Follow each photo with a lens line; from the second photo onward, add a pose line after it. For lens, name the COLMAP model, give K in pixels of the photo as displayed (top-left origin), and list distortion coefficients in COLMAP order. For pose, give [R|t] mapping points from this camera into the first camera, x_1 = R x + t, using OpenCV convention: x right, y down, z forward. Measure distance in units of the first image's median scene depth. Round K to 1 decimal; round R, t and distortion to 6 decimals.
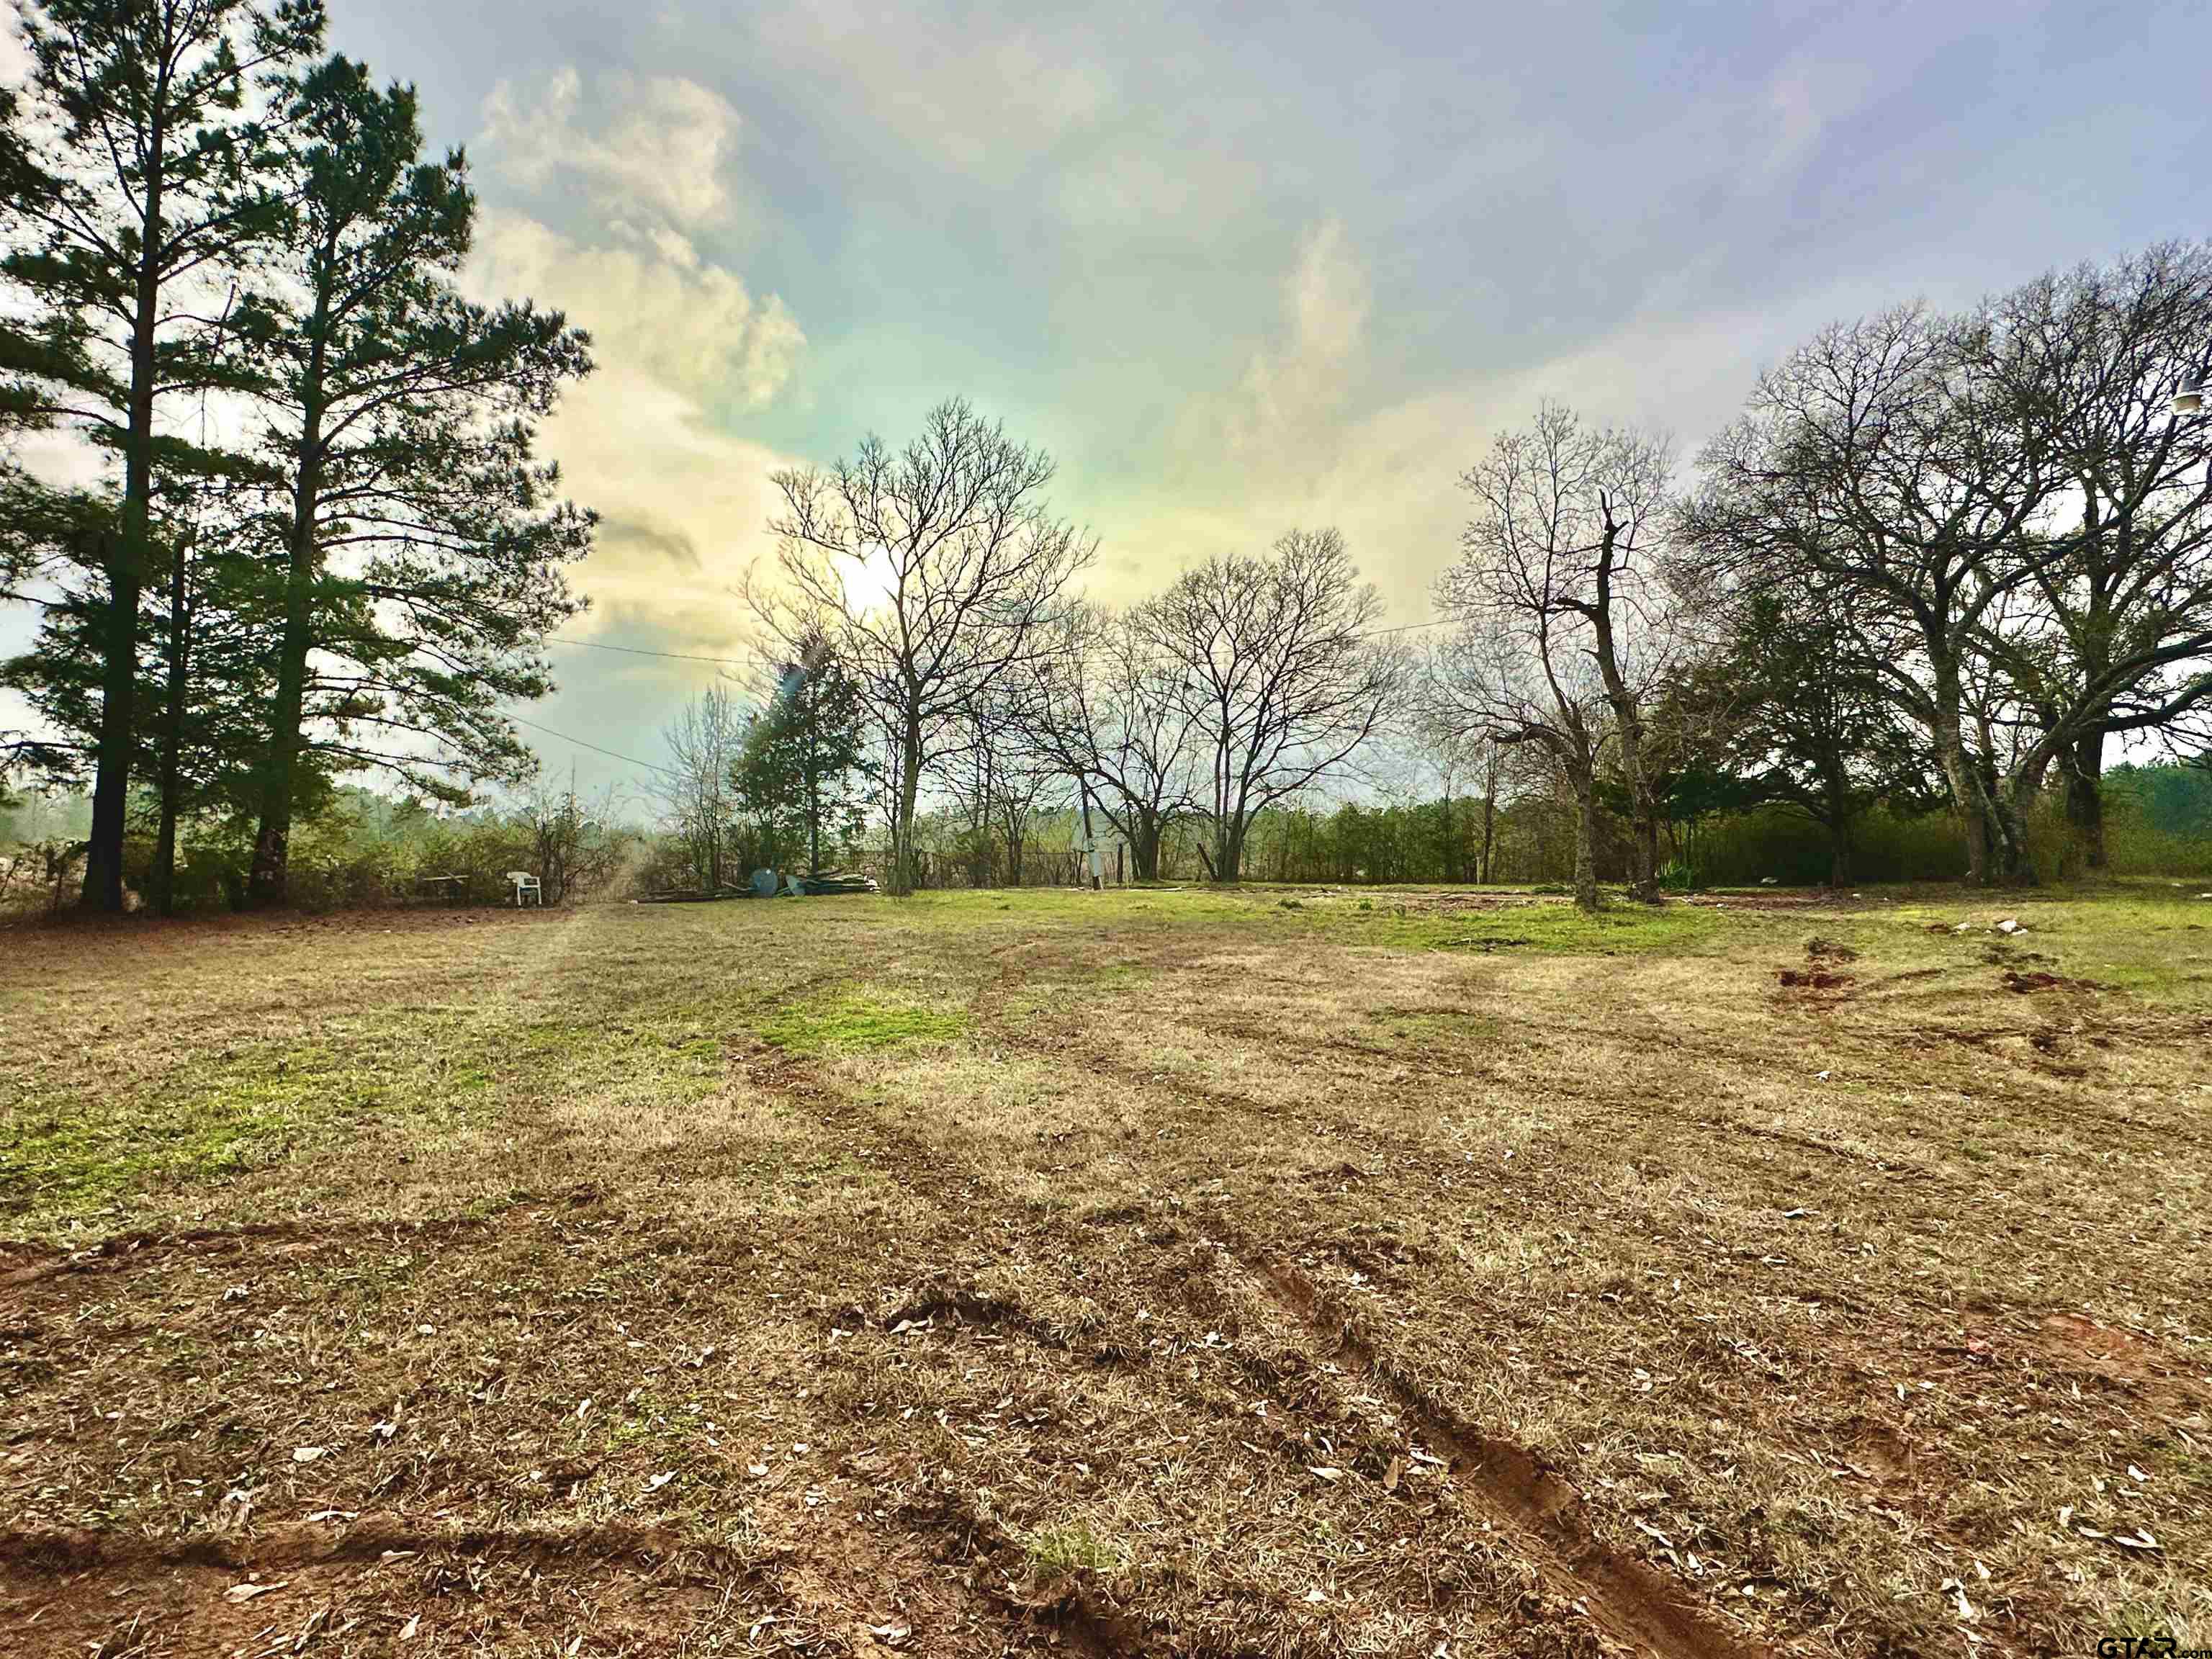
lens RADIAL K [[1115.9, 0, 1104.6], [0, 1115.9, 844.3], [0, 0, 1]] dist [-0.004574, 0.001361]
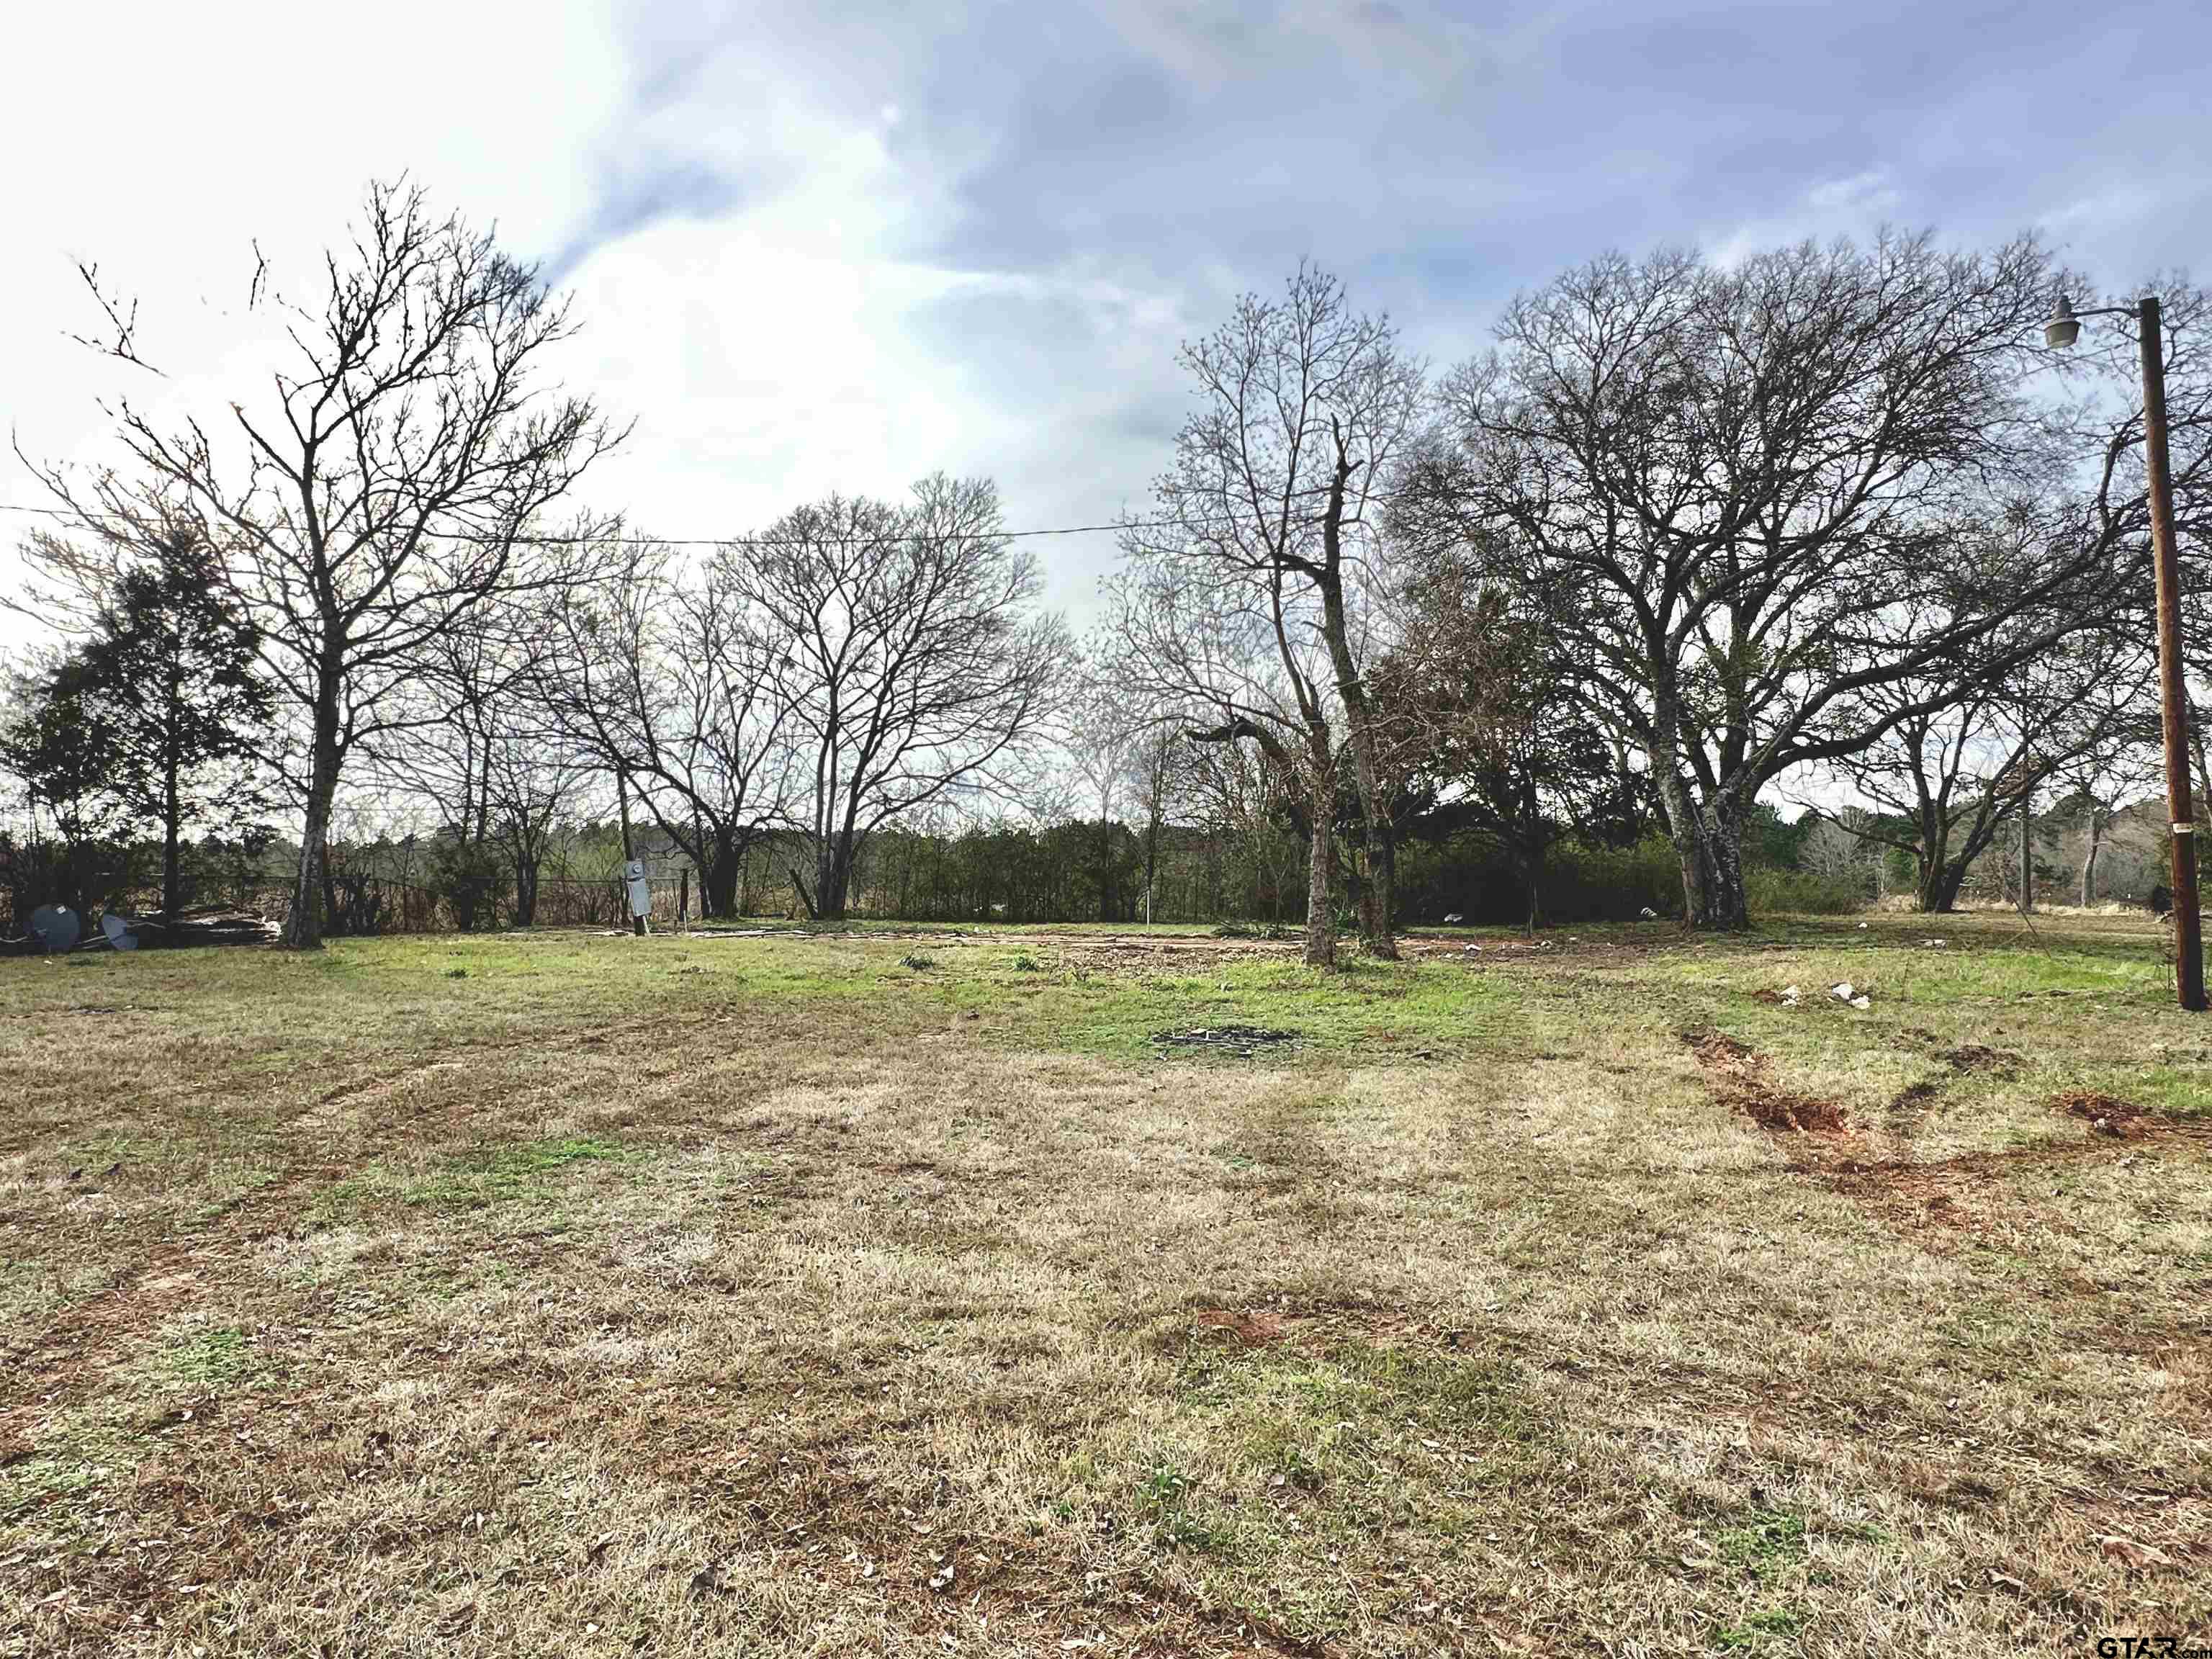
lens RADIAL K [[1252.3, 0, 1105.6], [0, 1252.3, 837.6], [0, 0, 1]] dist [0.001000, -0.001129]
pose [[0.948814, 0.018743, 0.315280, 0.030994], [-0.010902, 0.999586, -0.026616, -0.003770], [-0.315649, 0.021816, 0.948625, 0.231736]]
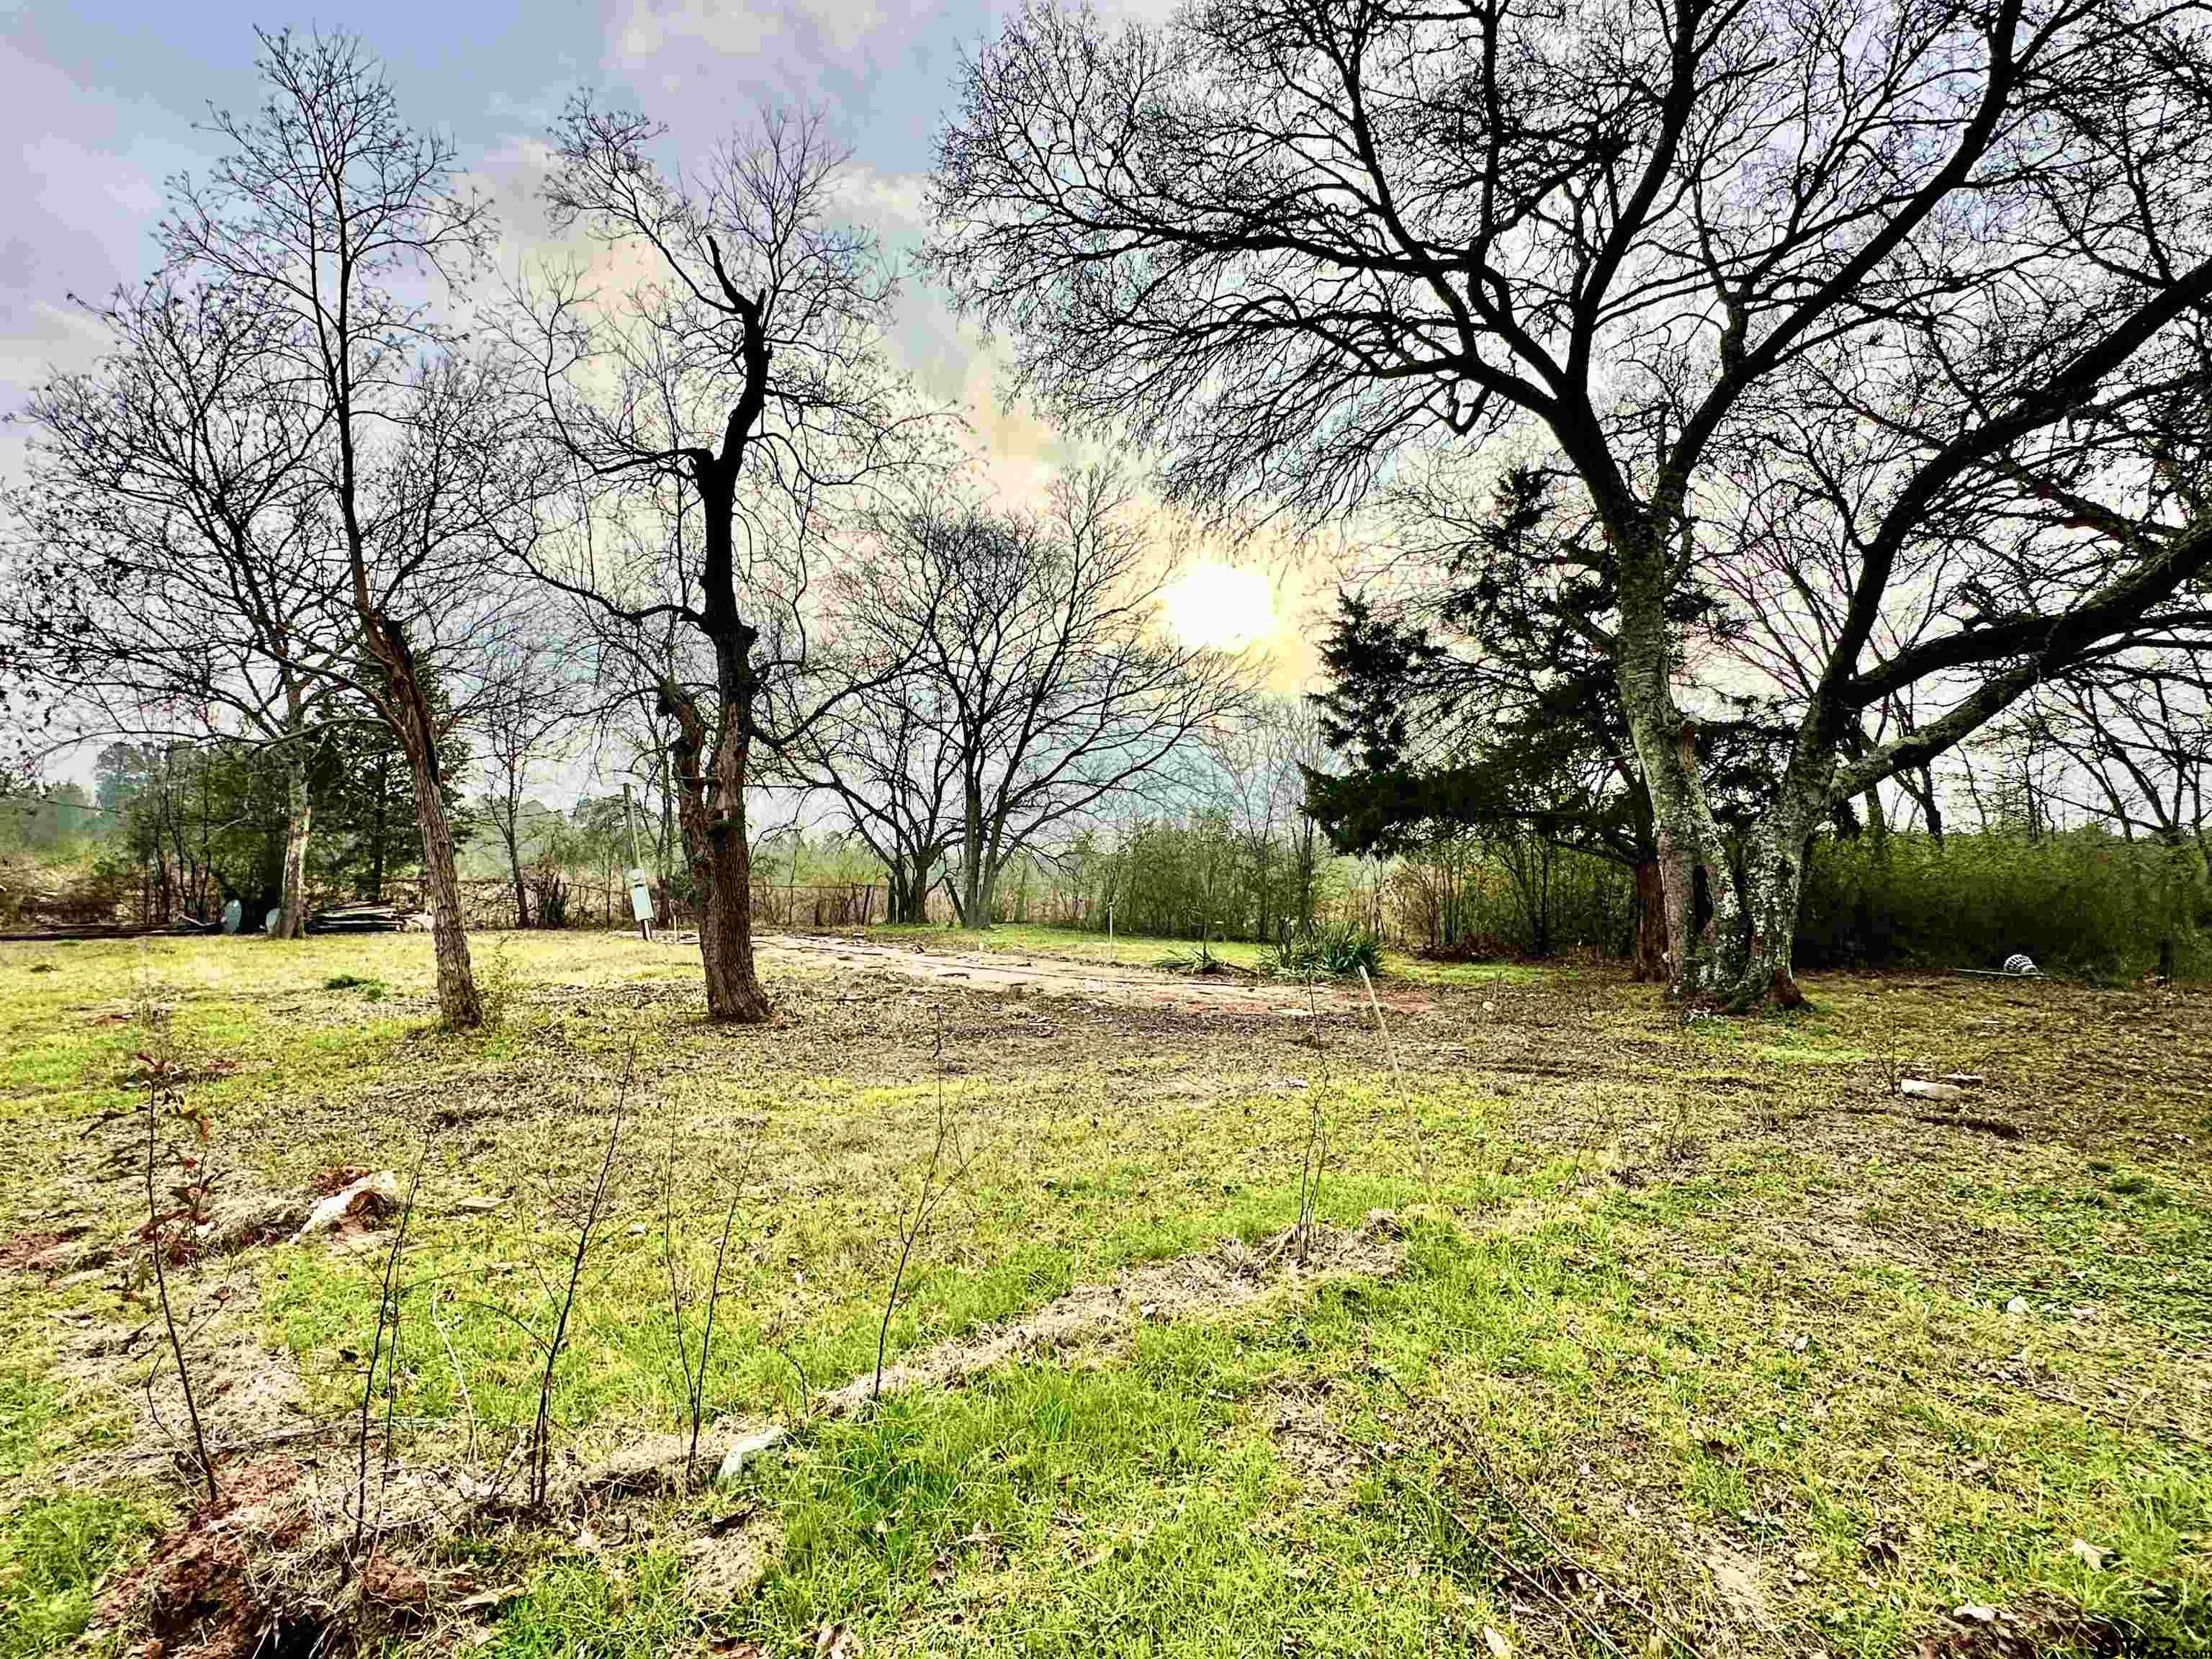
lens RADIAL K [[1115.9, 0, 1103.1], [0, 1115.9, 829.1], [0, 0, 1]] dist [-0.004574, 0.001361]
pose [[0.955912, 0.004438, -0.293619, 0.756703], [-0.015494, 0.999255, -0.035340, -0.016628], [0.293243, 0.038331, 0.955269, 0.533383]]
